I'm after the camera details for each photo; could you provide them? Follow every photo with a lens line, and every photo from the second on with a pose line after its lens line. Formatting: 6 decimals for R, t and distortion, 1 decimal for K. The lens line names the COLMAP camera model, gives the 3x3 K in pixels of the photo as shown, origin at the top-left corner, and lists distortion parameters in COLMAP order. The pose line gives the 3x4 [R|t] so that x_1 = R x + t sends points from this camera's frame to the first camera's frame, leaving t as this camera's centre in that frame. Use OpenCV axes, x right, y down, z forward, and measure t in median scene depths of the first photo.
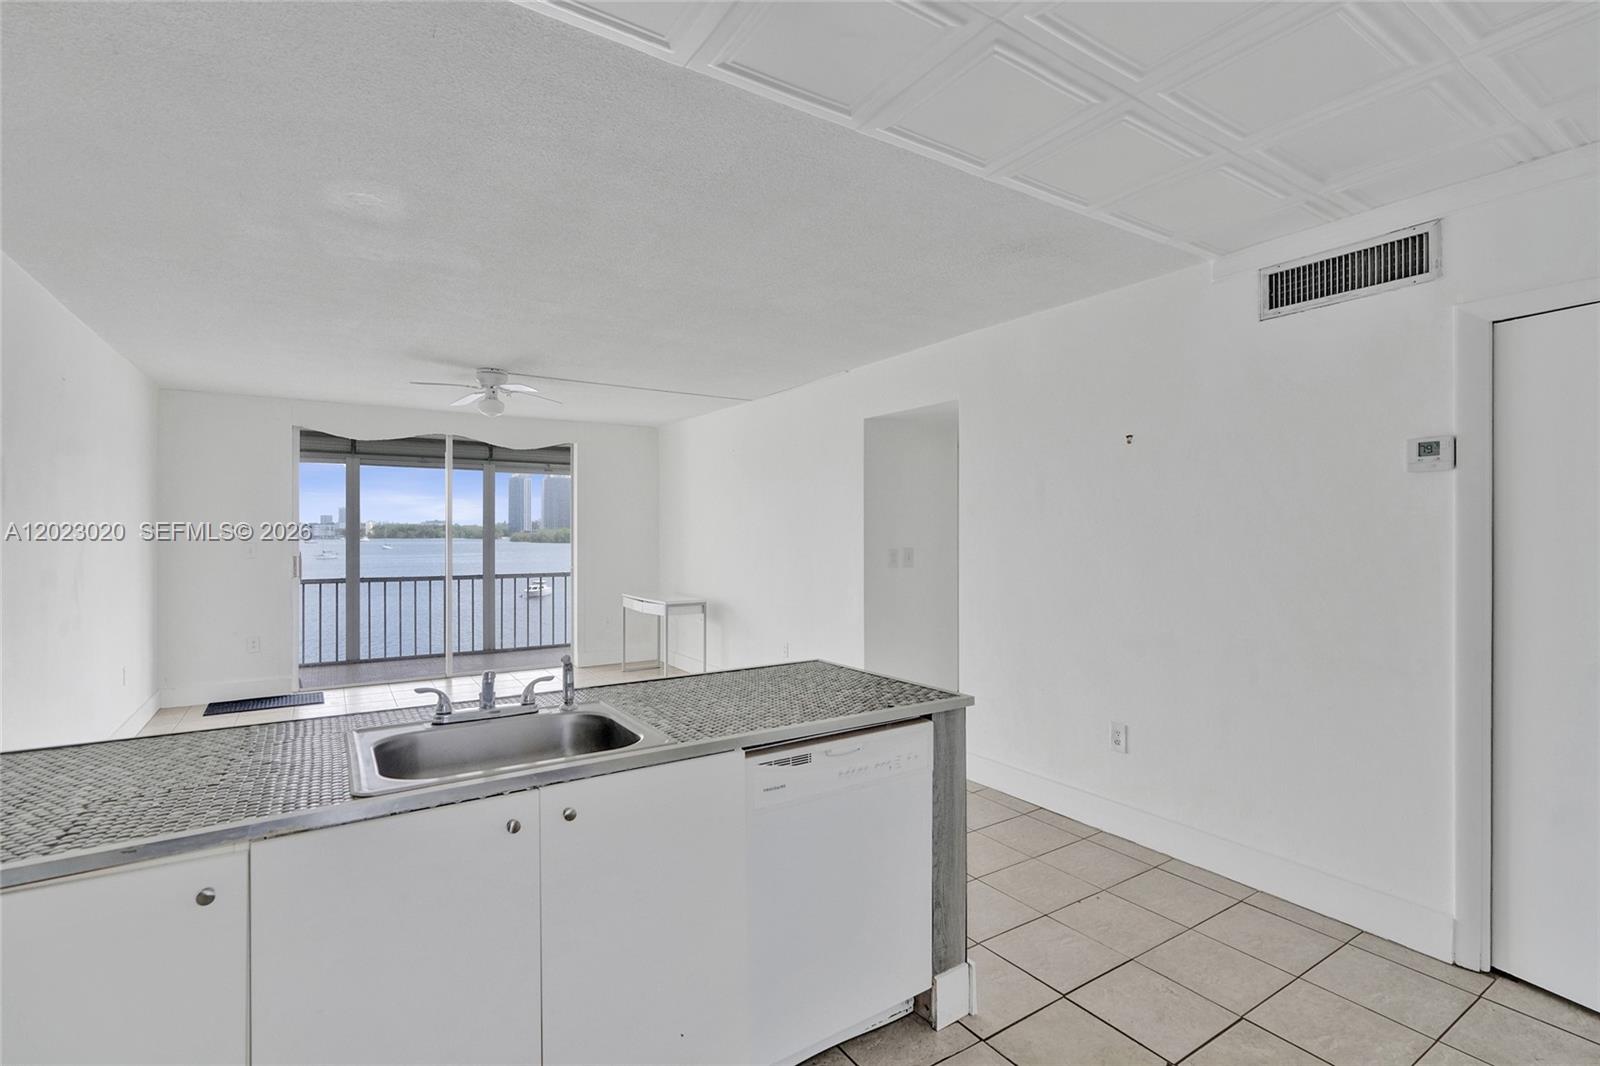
lens RADIAL K [[743.2, 0, 804.0], [0, 743.2, 523.3], [0, 0, 1]] dist [-0.002364, -0.000113]
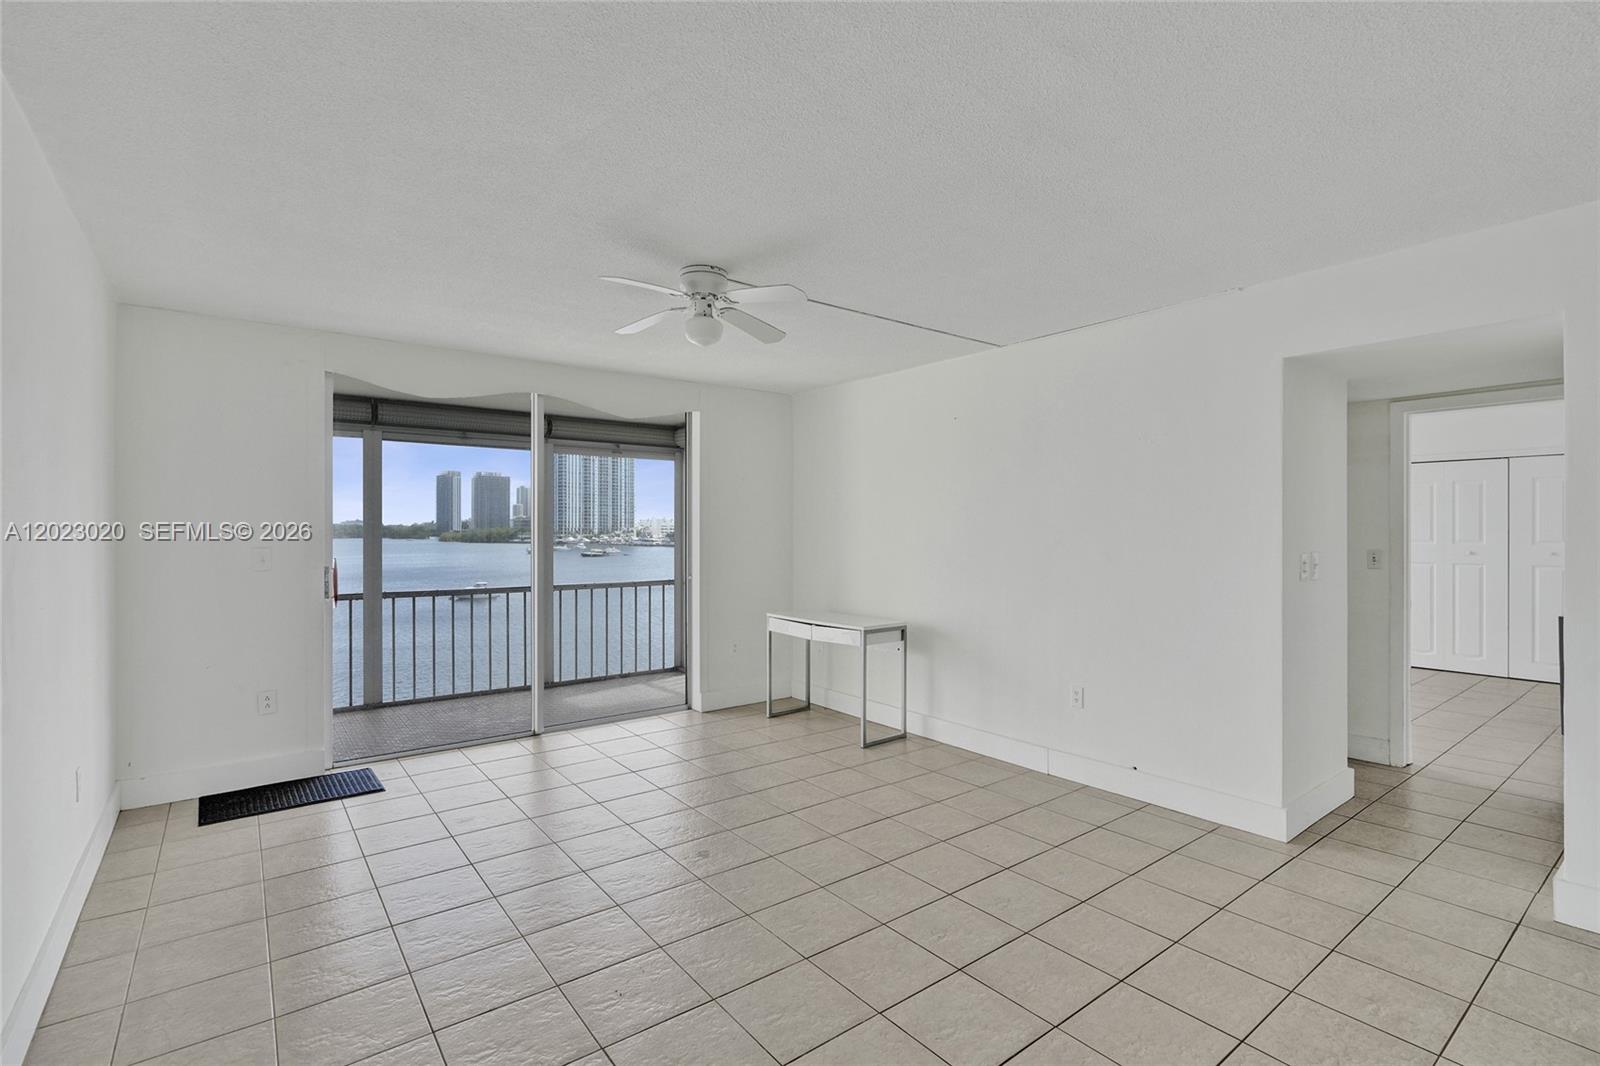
lens RADIAL K [[743.2, 0, 804.0], [0, 743.2, 523.3], [0, 0, 1]] dist [-0.002364, -0.000113]
pose [[0.996707, 0.000460, 0.081082, -0.263839], [-0.000506, 1.000000, 0.000546, 0.004321], [-0.081082, -0.000586, 0.996707, 0.251567]]
